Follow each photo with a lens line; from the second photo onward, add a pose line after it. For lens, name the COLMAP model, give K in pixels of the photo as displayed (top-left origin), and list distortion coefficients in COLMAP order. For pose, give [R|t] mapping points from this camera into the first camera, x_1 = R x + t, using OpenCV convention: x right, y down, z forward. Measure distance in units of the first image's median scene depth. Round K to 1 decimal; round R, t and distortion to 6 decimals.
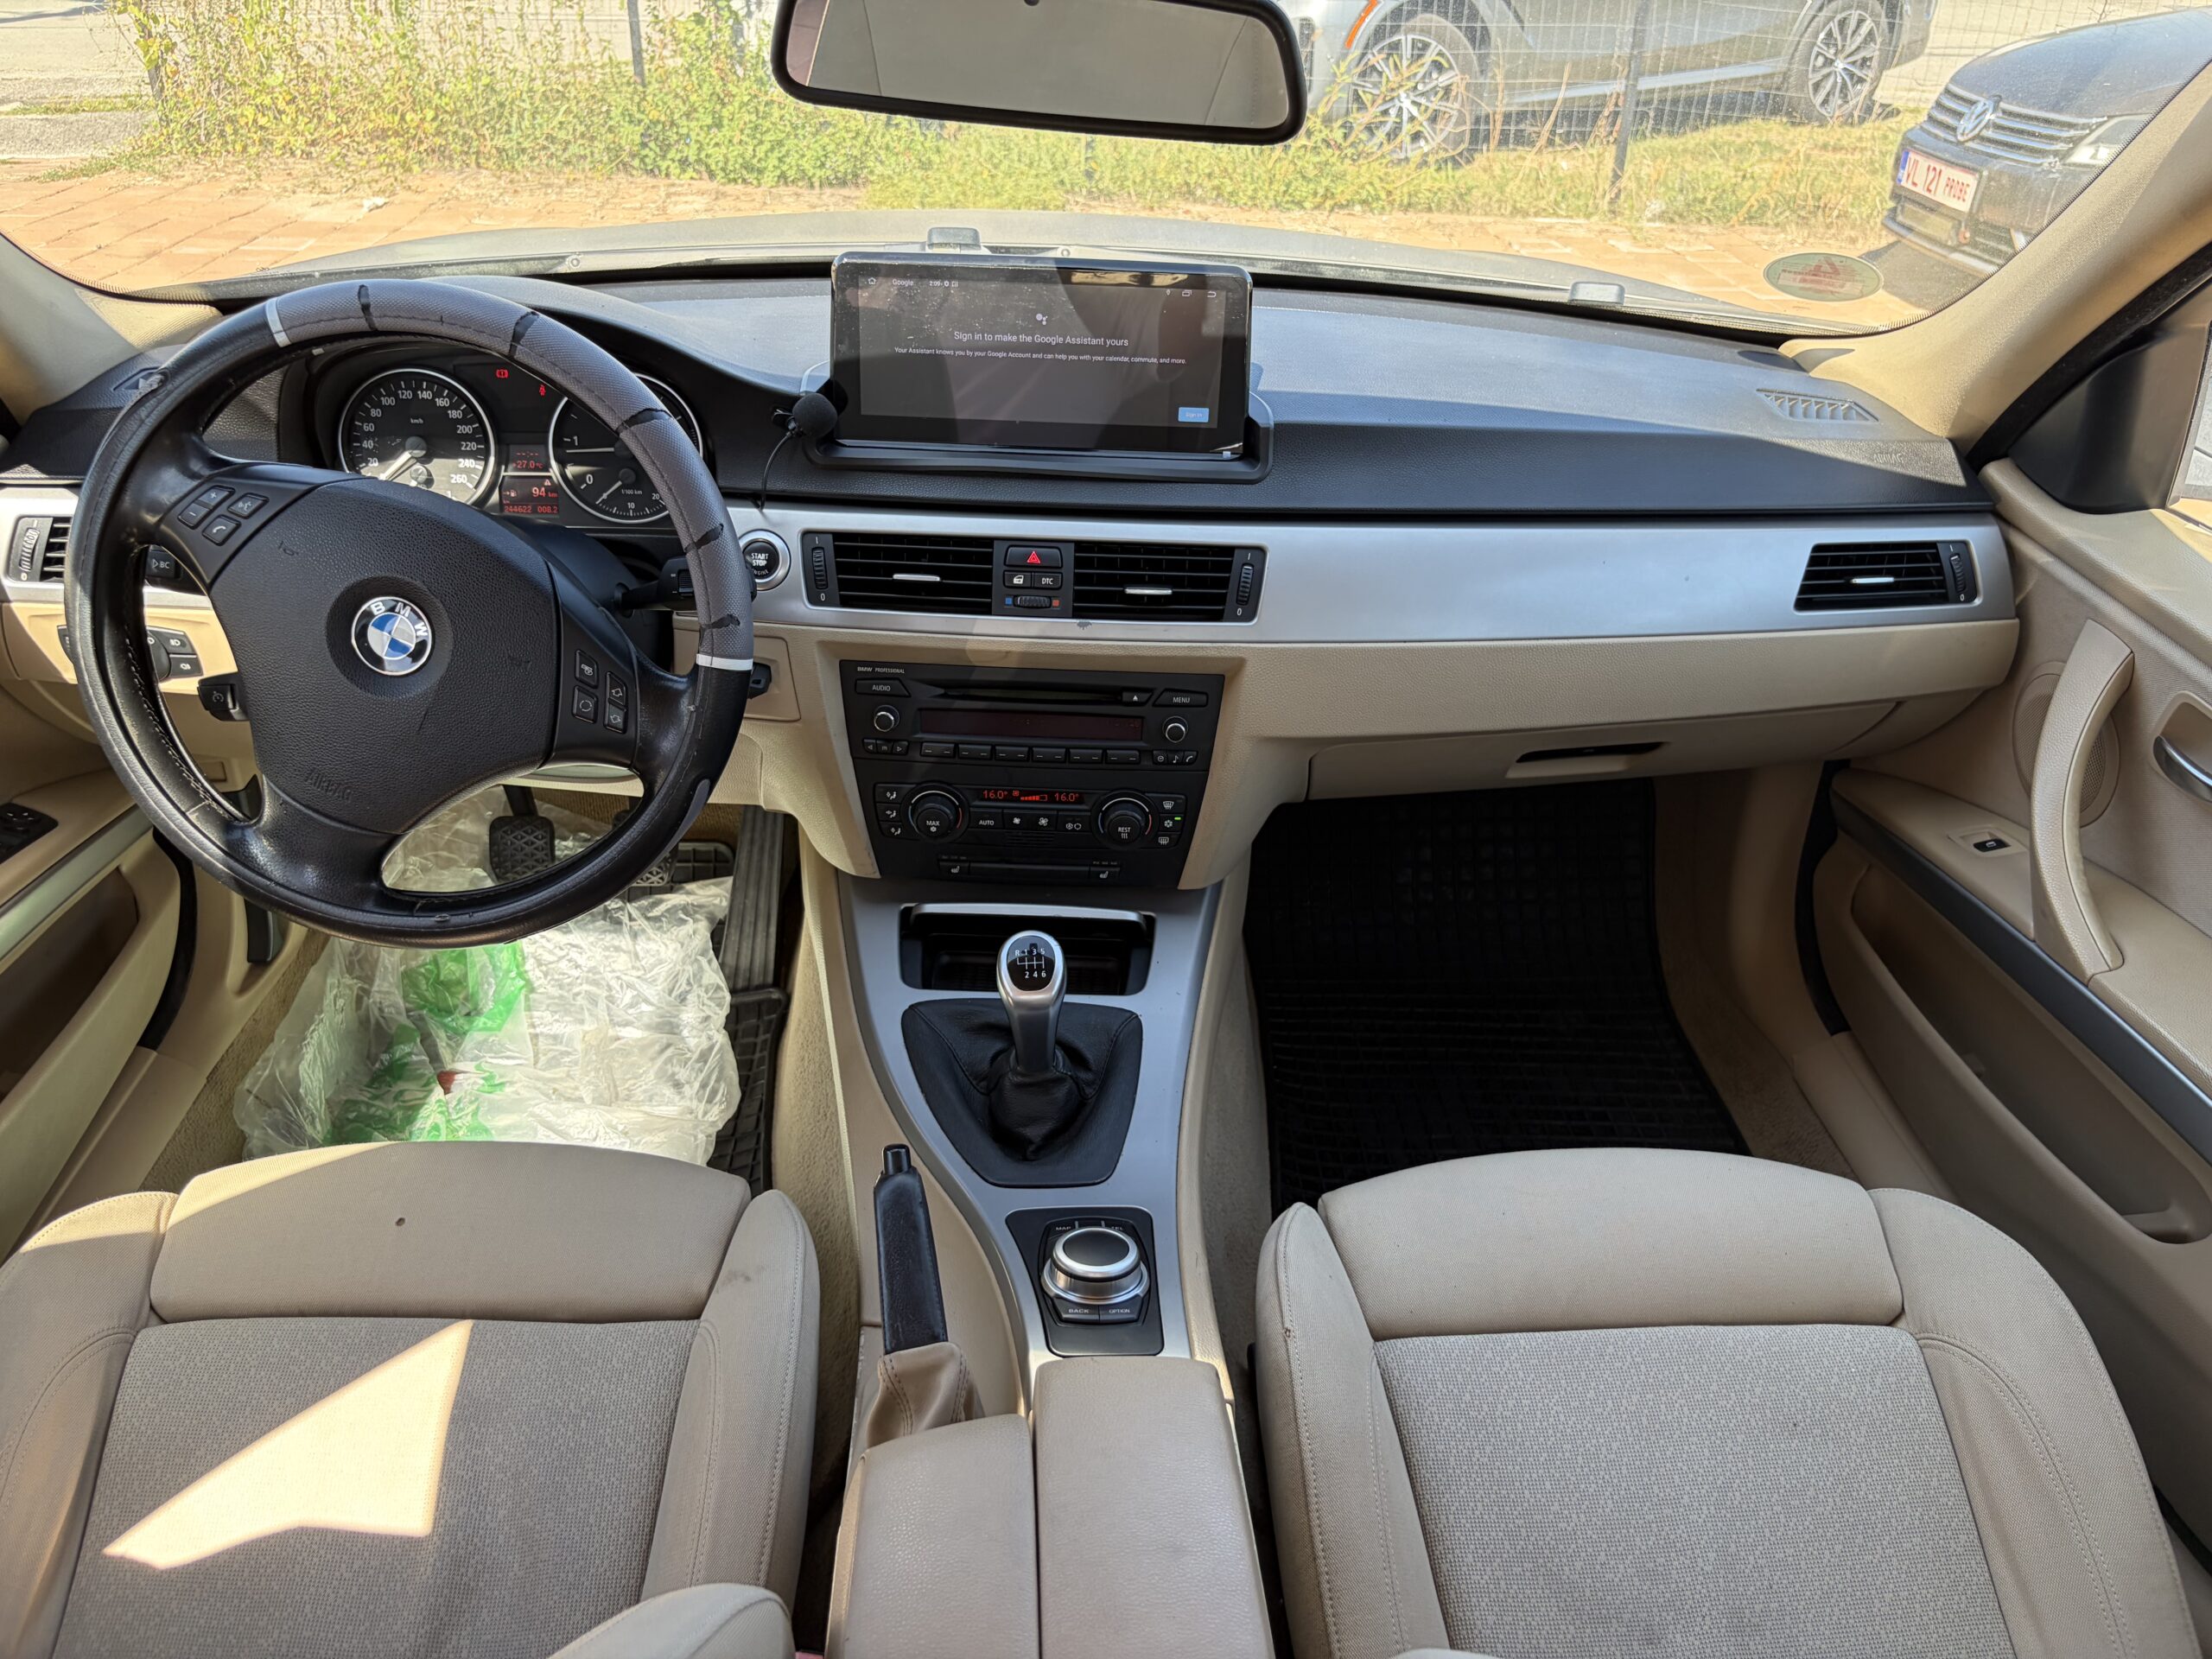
lens RADIAL K [[1632.1, 0, 1103.6], [0, 1632.1, 839.7], [0, 0, 1]] dist [0.002571, -0.020345]
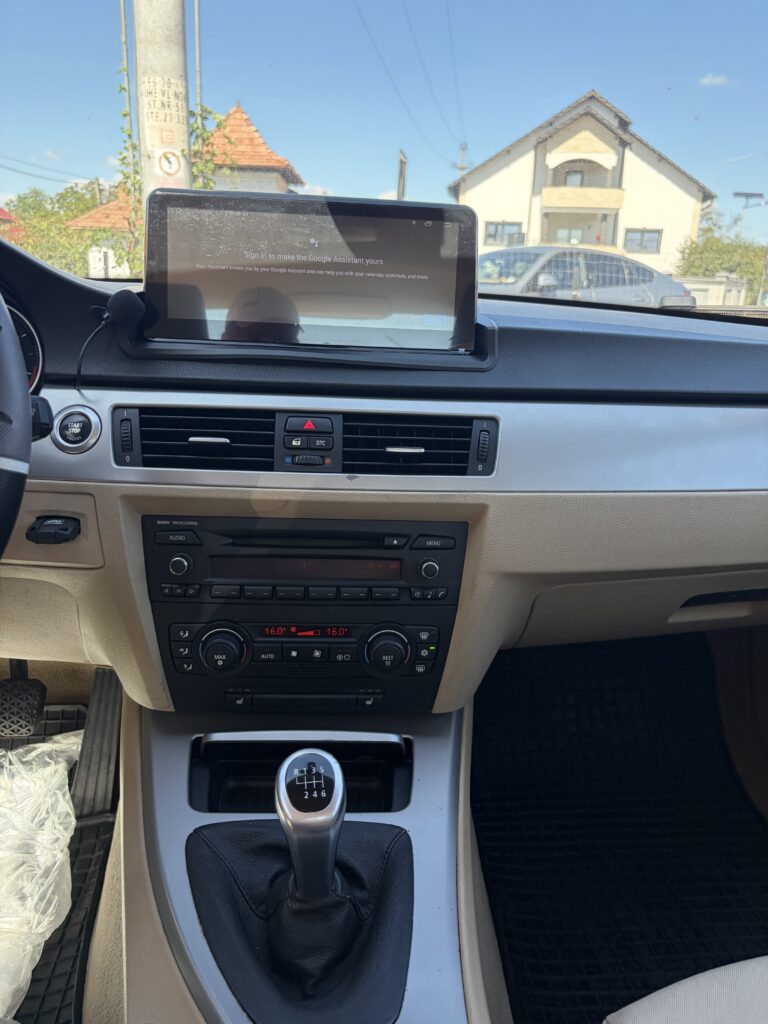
lens RADIAL K [[755.6, 0, 382.5], [0, 755.6, 515.2], [0, 0, 1]] dist [0.002571, -0.020345]
pose [[0.997318, -0.012907, 0.072044, -0.028569], [0.031677, 0.963478, -0.265907, 0.038799], [-0.065981, 0.267476, 0.961303, 0.464915]]
